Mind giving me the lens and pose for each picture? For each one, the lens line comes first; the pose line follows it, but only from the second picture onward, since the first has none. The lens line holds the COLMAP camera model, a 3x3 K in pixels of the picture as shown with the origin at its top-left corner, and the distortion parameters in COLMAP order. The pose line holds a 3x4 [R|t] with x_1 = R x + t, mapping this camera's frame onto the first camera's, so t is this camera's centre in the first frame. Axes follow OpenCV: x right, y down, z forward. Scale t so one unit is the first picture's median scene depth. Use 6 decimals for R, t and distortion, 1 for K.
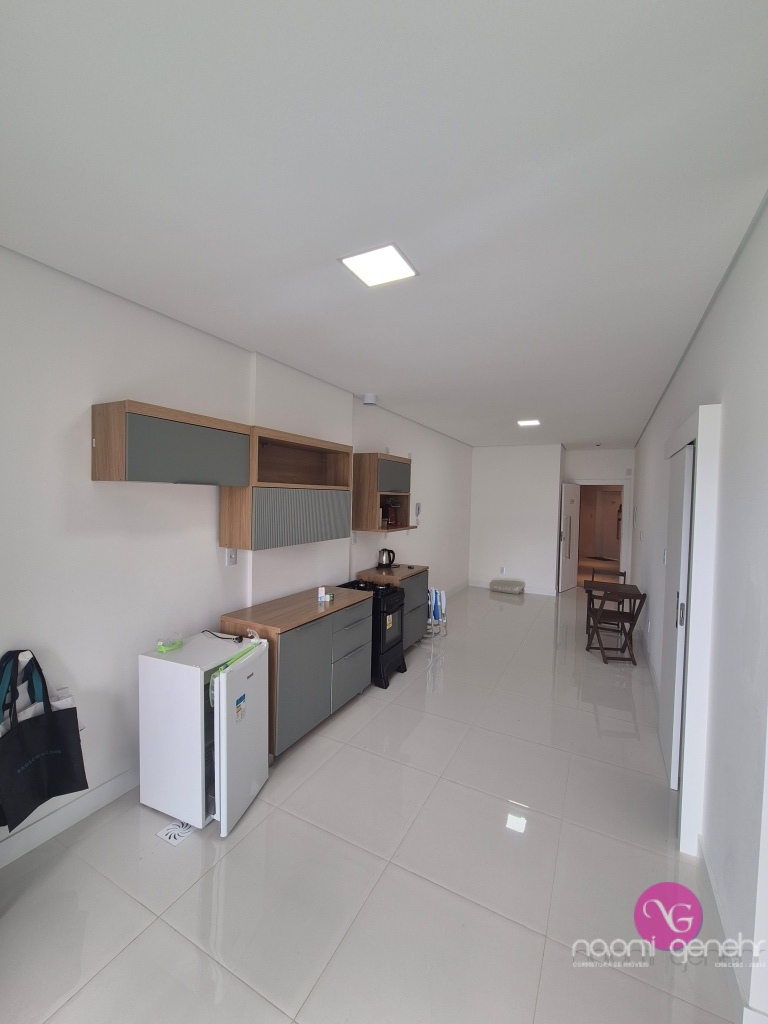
lens RADIAL K [[419.6, 0, 383.5], [0, 419.6, 512.6], [0, 0, 1]] dist [0.003404, 0.000744]
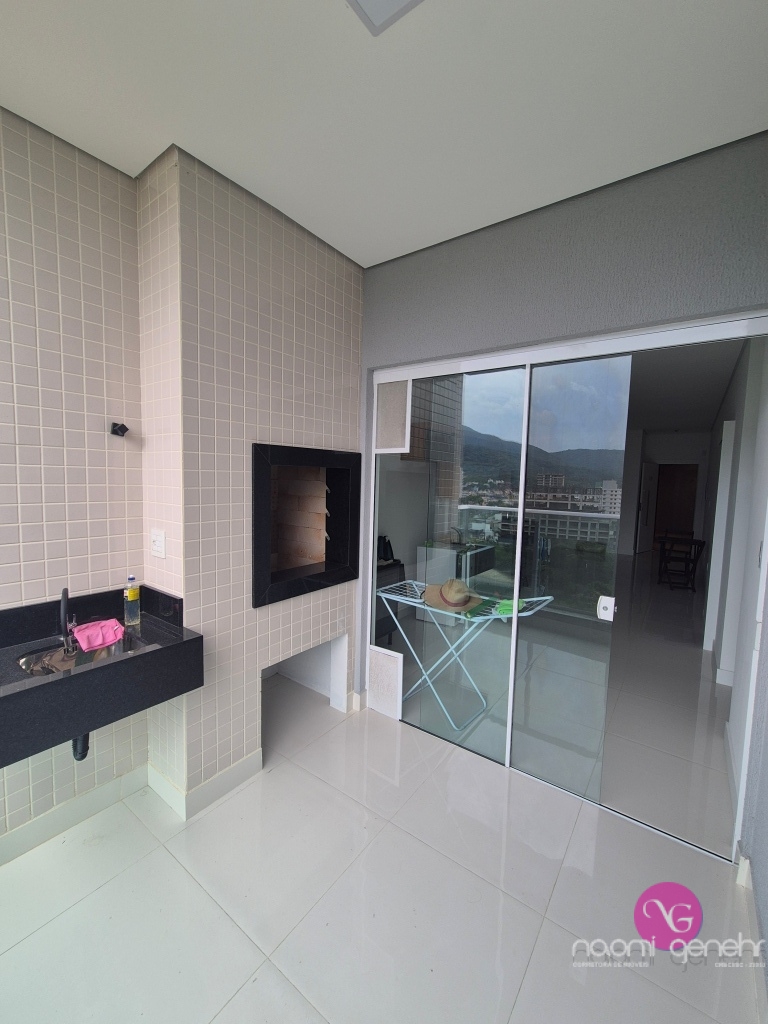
lens RADIAL K [[419.6, 0, 384.0], [0, 419.6, 510.5], [0, 0, 1]] dist [0.003404, 0.000744]
pose [[0.989859, 0.019602, -0.140696, -0.222320], [-0.013539, 0.998943, 0.043925, 0.039997], [0.141408, -0.041575, 0.989078, -0.492153]]
